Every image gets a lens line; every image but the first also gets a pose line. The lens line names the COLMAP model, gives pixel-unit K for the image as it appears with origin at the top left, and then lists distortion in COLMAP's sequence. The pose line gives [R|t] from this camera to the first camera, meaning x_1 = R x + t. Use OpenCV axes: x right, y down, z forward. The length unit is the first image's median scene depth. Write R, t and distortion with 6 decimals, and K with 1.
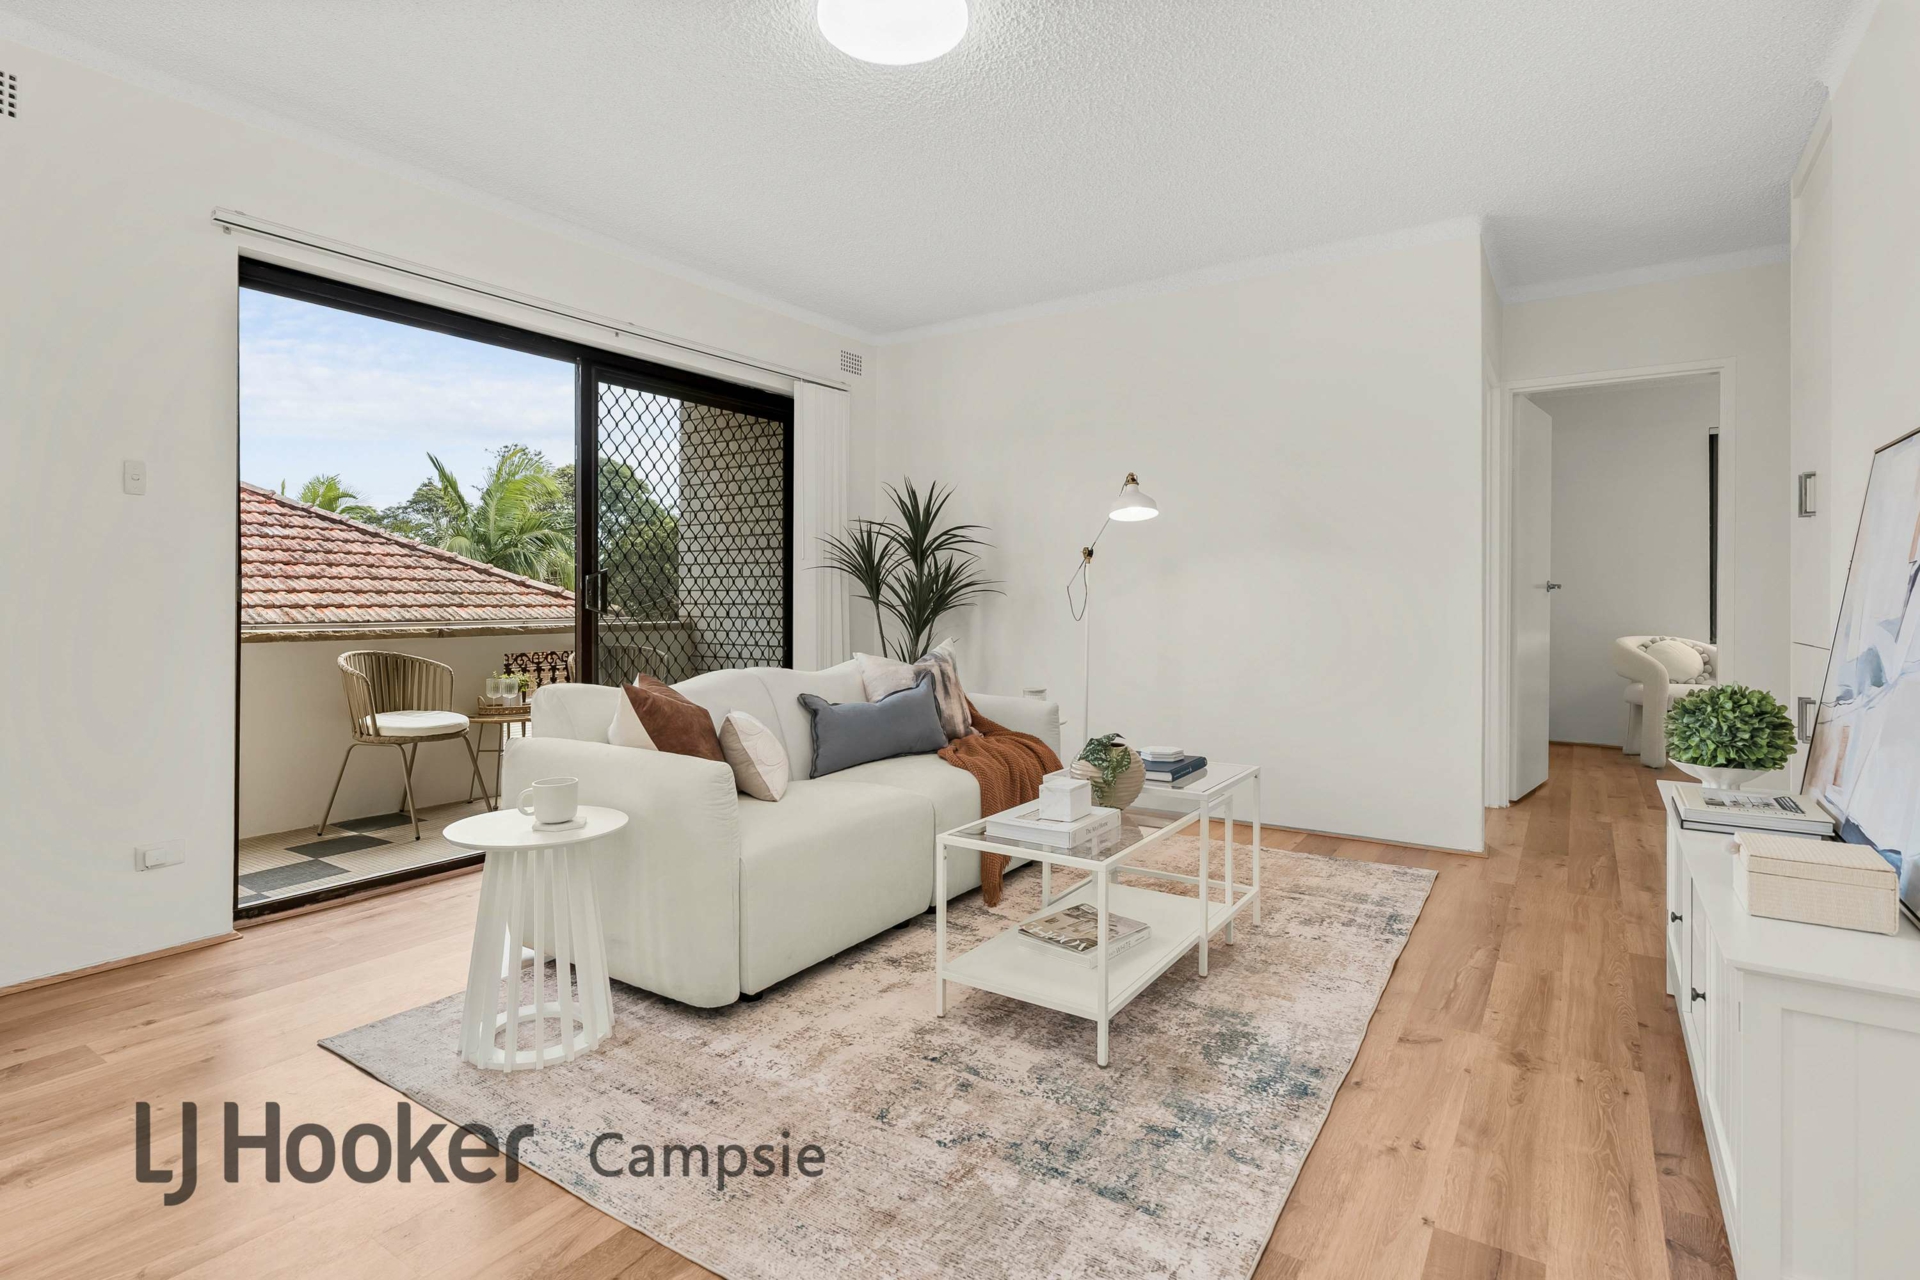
lens RADIAL K [[962.1, 0, 937.0], [0, 962.1, 602.2], [0, 0, 1]] dist [-0.000235, -0.000065]
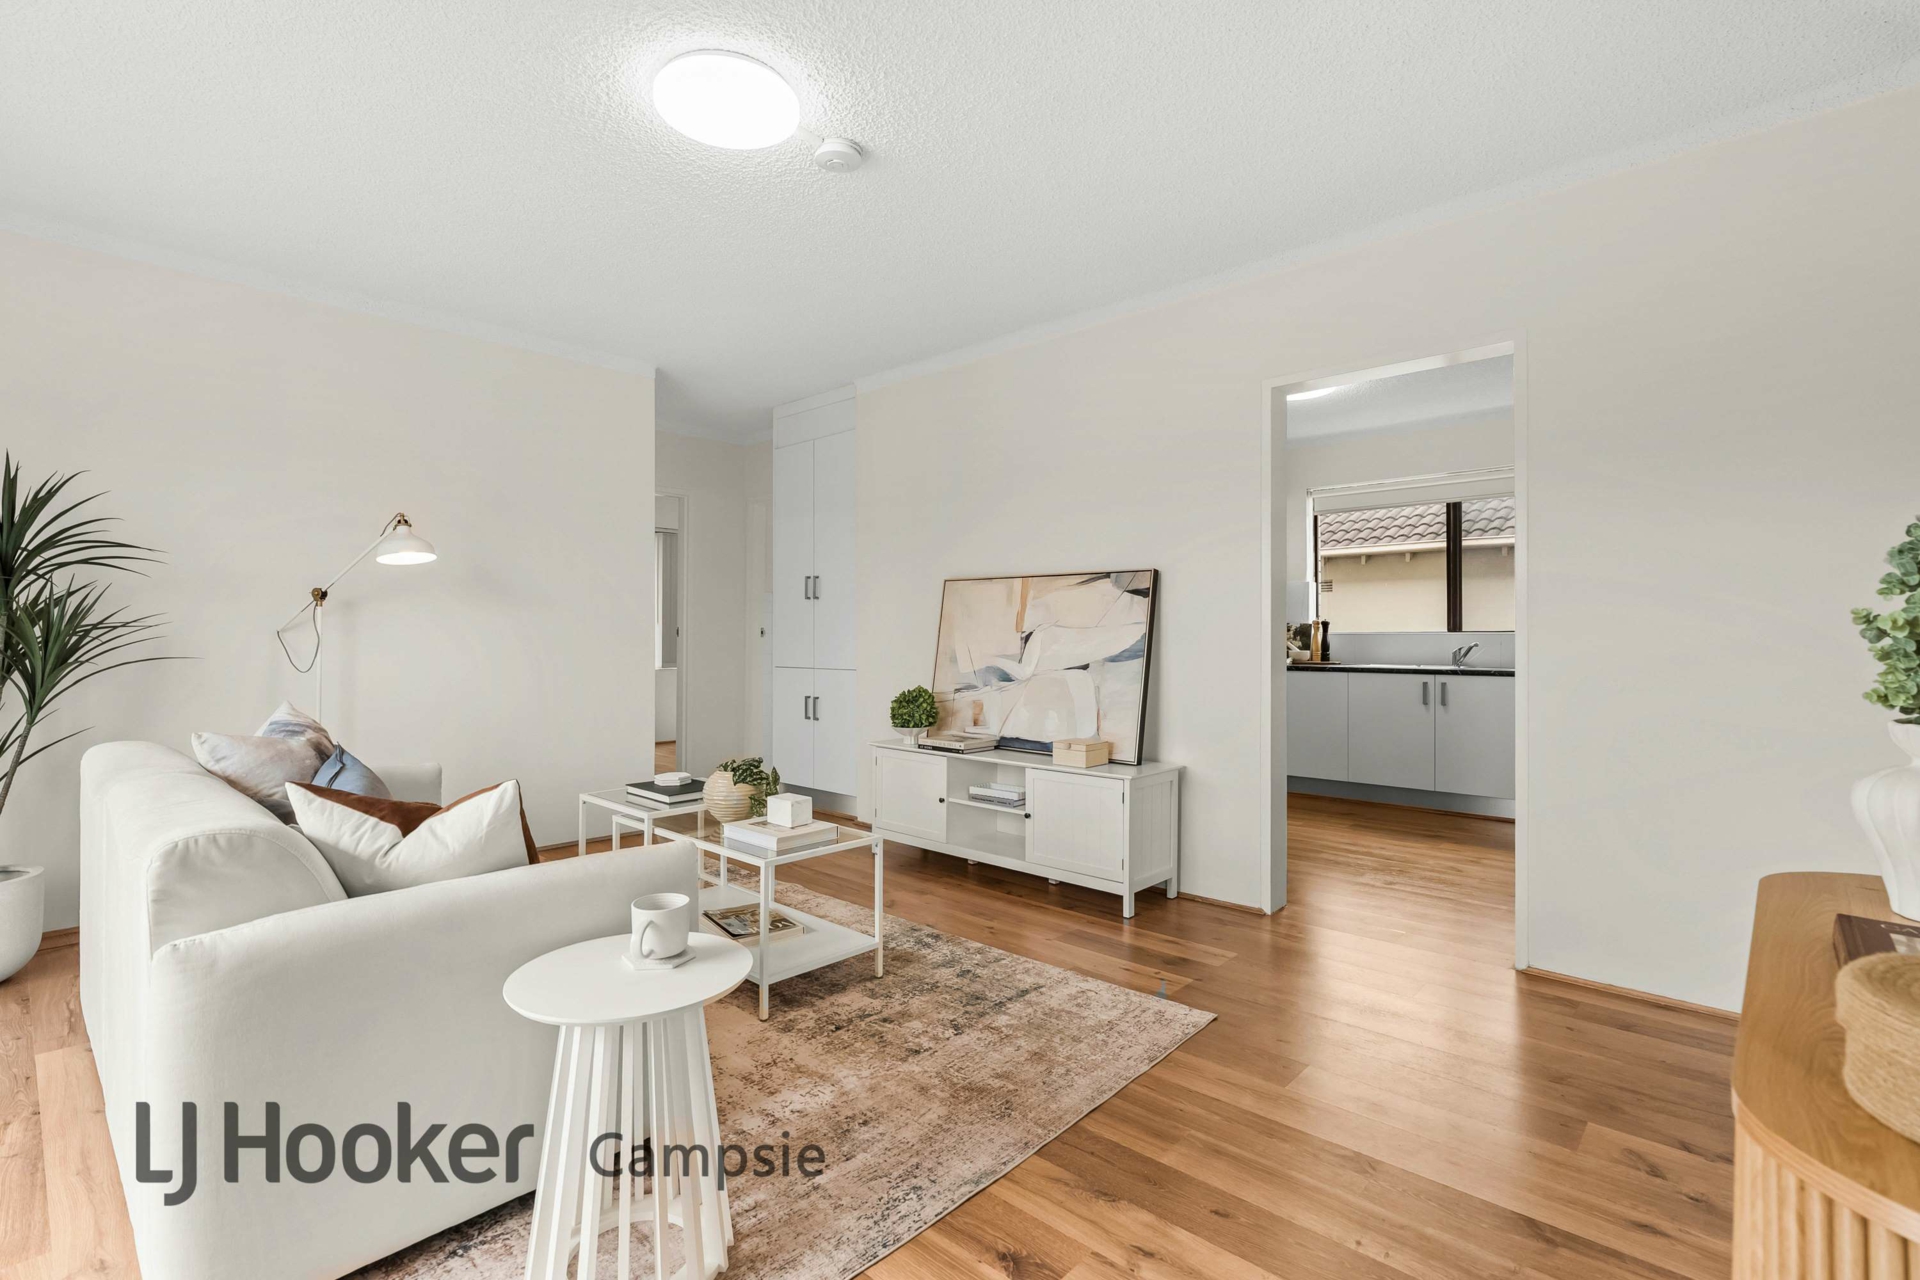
lens RADIAL K [[883.4, 0, 960.0], [0, 883.4, 640.0], [0, 0, 1]] dist [-0.001850, 0.000013]
pose [[0.138772, -0.005703, 0.990308, -0.977968], [0.001193, 0.999984, 0.005591, -0.024673], [-0.990324, 0.000405, 0.138776, 0.613506]]
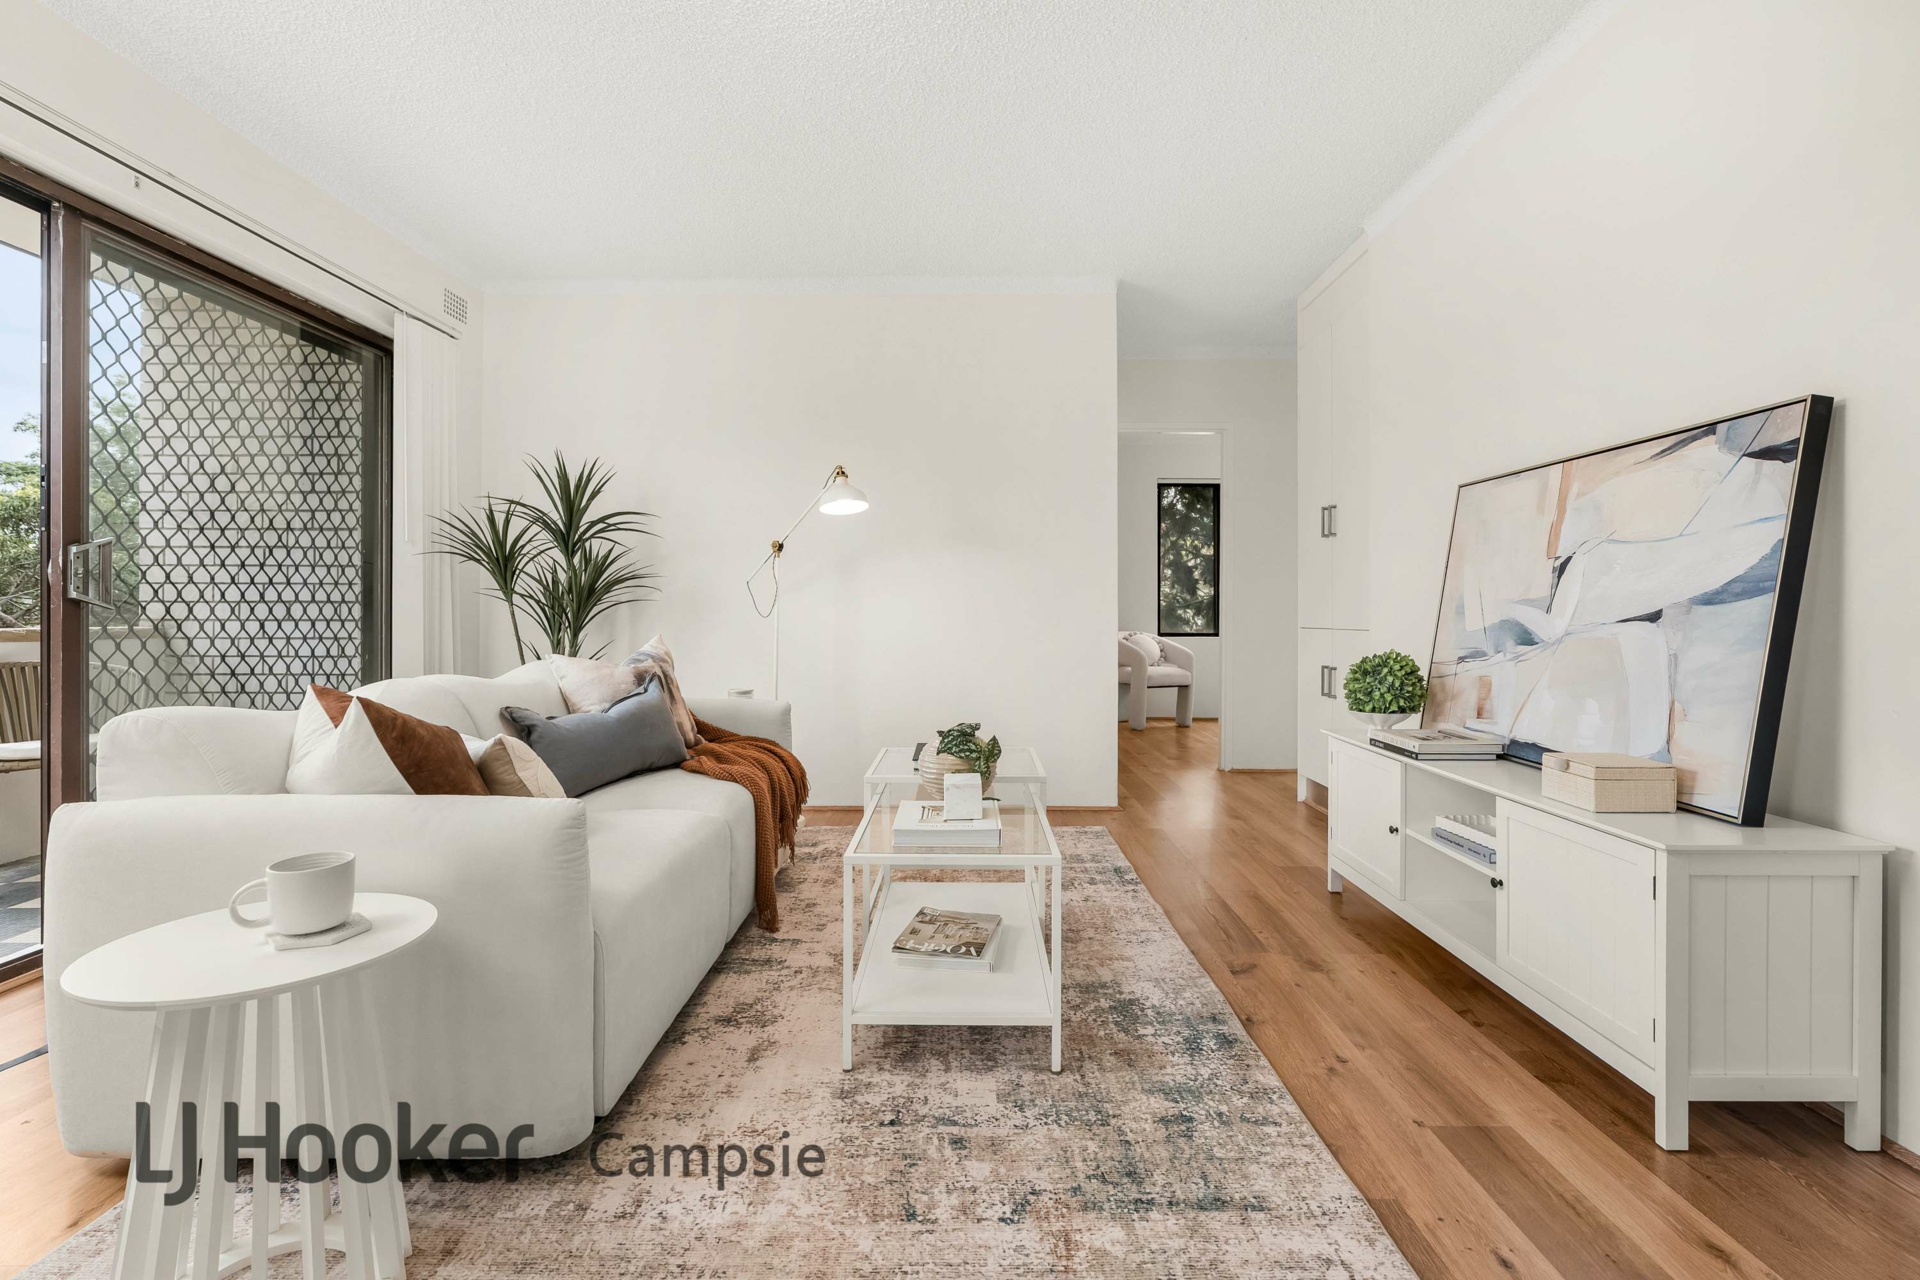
lens RADIAL K [[889.2, 0, 965.9], [0, 889.2, 613.2], [0, 0, 1]] dist [-0.002487, 0.000174]
pose [[0.825906, 0.000120, 0.563808, -0.343116], [0.001312, 0.999997, -0.002134, 0.031526], [-0.563806, 0.002503, 0.825903, 0.291805]]
